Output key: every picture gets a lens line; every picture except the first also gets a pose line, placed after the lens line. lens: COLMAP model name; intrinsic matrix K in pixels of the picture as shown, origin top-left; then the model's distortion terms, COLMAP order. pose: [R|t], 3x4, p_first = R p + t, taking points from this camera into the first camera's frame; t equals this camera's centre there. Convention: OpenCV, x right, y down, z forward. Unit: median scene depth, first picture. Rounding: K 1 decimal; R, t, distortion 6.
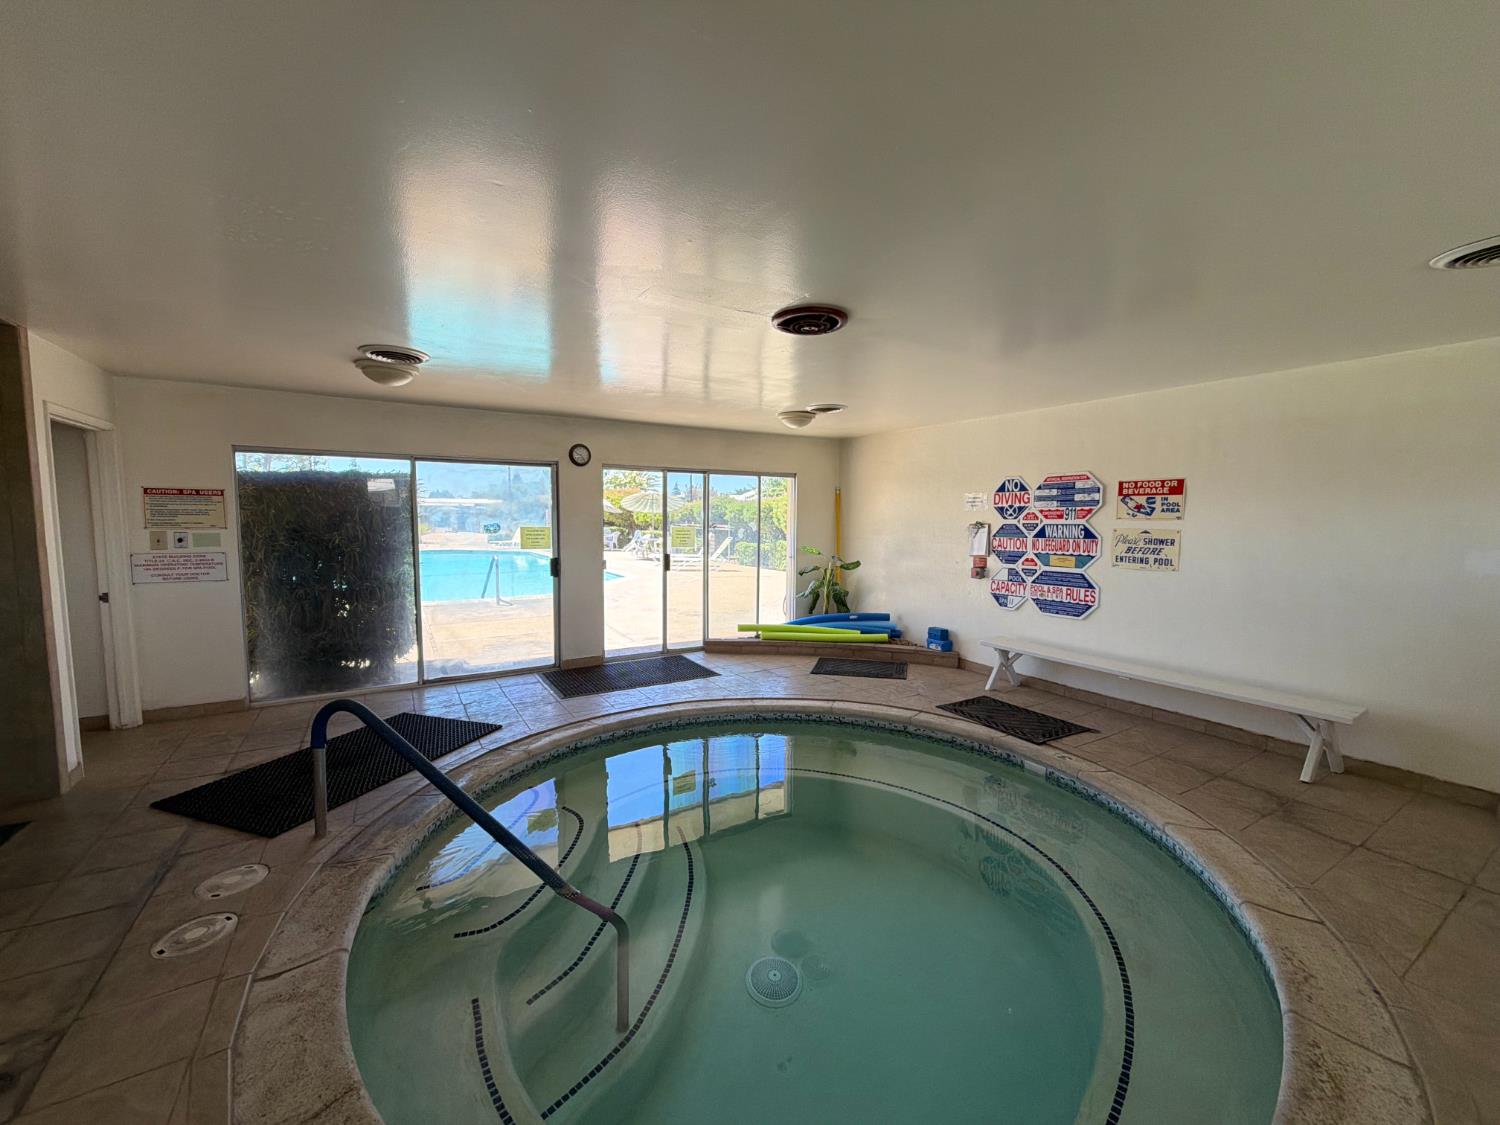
lens RADIAL K [[593.3, 0, 744.2], [0, 593.3, 564.7], [0, 0, 1]] dist [-0.000601, 0.000235]
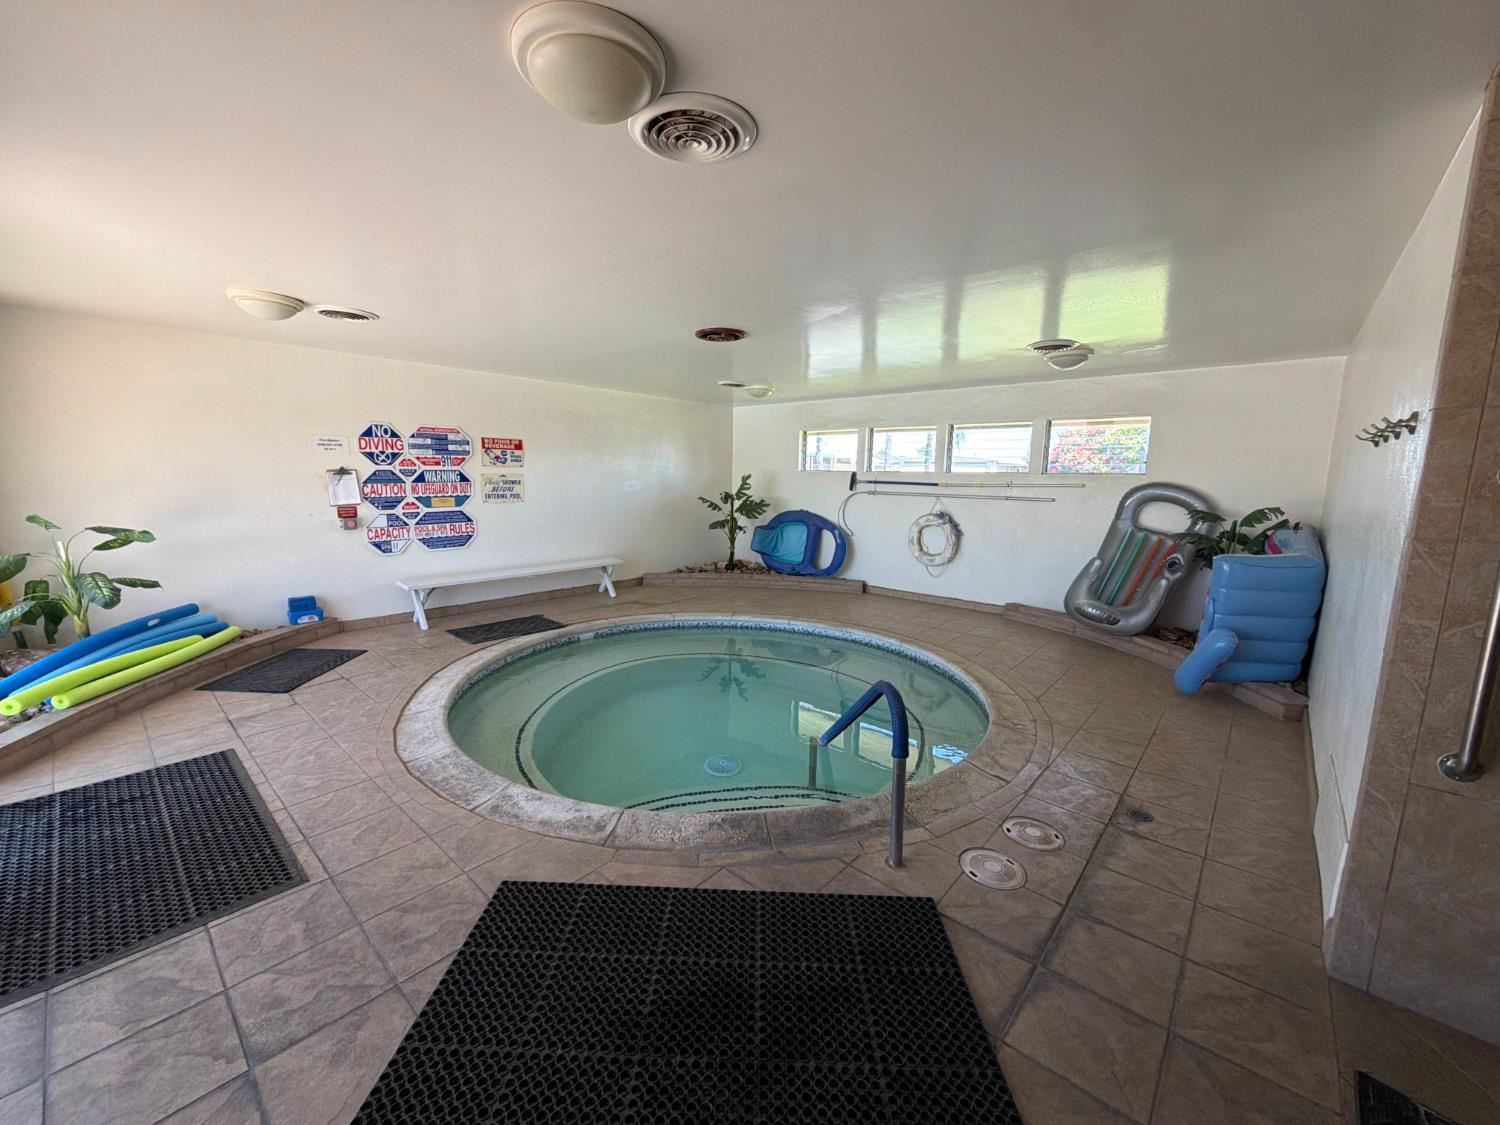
lens RADIAL K [[593.3, 0, 744.2], [0, 593.3, 564.7], [0, 0, 1]] dist [-0.000601, 0.000235]
pose [[-0.290621, -0.155852, 0.944060, -0.751855], [0.061483, 0.981565, 0.180970, -0.059215], [-0.954861, 0.110638, -0.275681, 0.760902]]
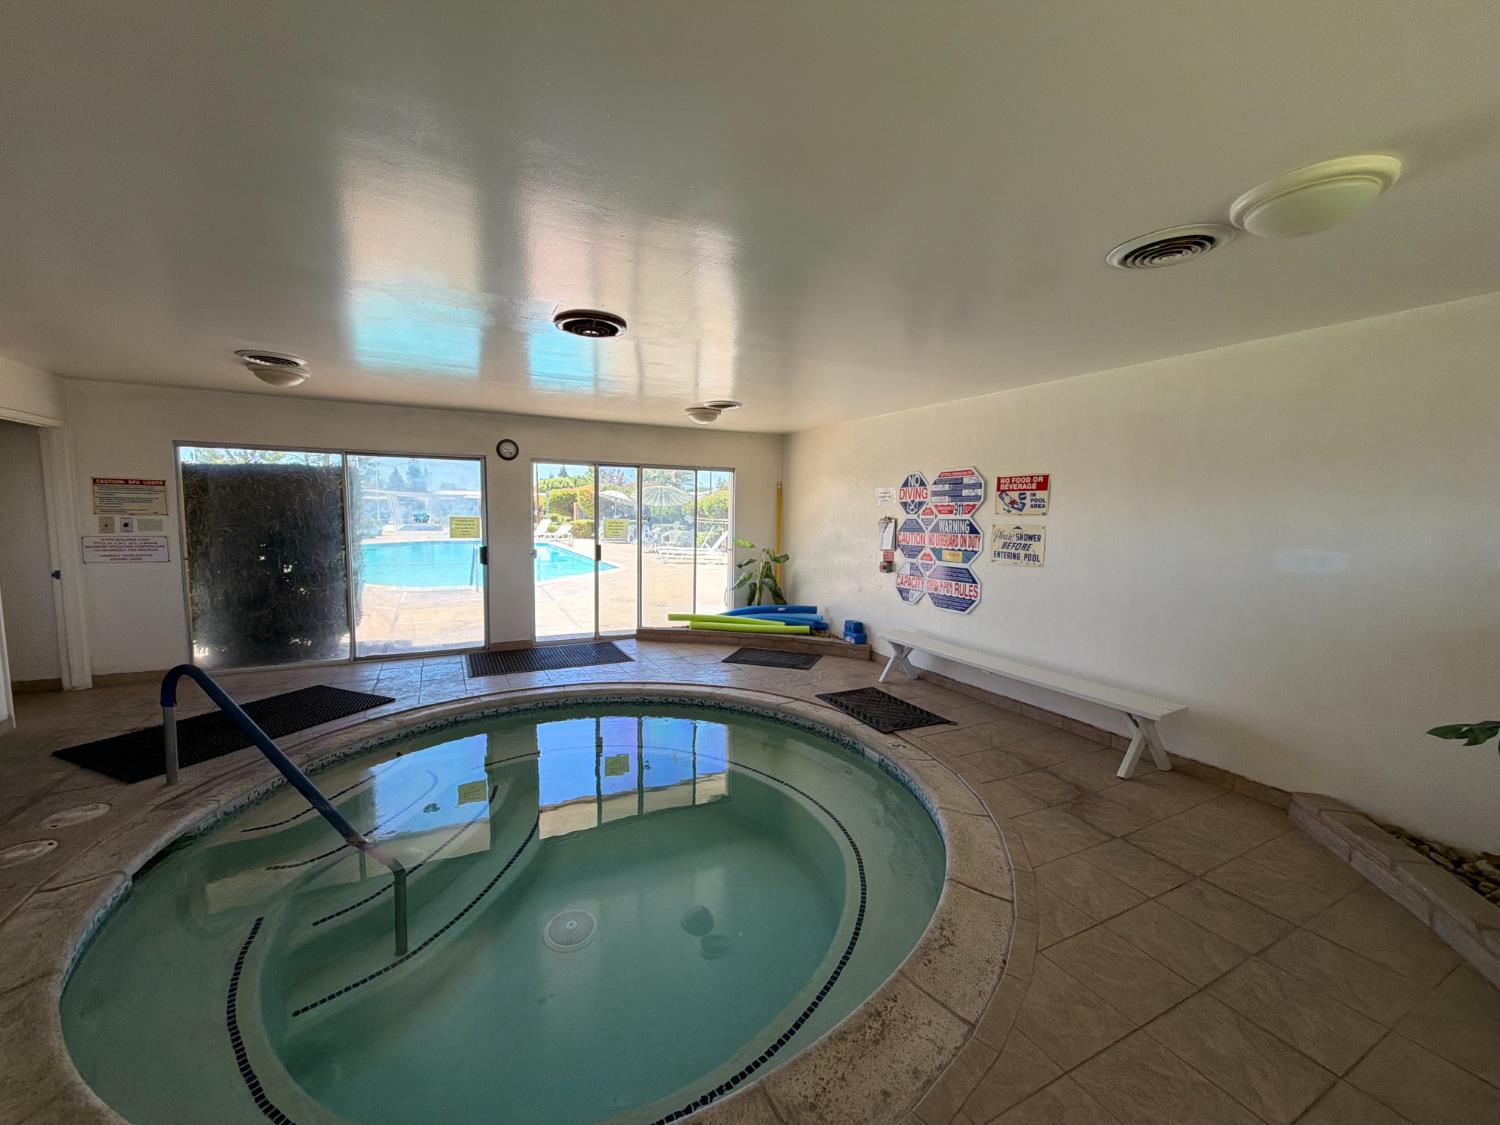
lens RADIAL K [[593.3, 0, 744.2], [0, 593.3, 564.7], [0, 0, 1]] dist [-0.000601, 0.000235]
pose [[0.997220, 0.015972, -0.072777, 0.254886], [-0.015398, 0.999846, 0.008444, 0.005505], [0.072900, -0.007300, 0.997313, -0.029545]]
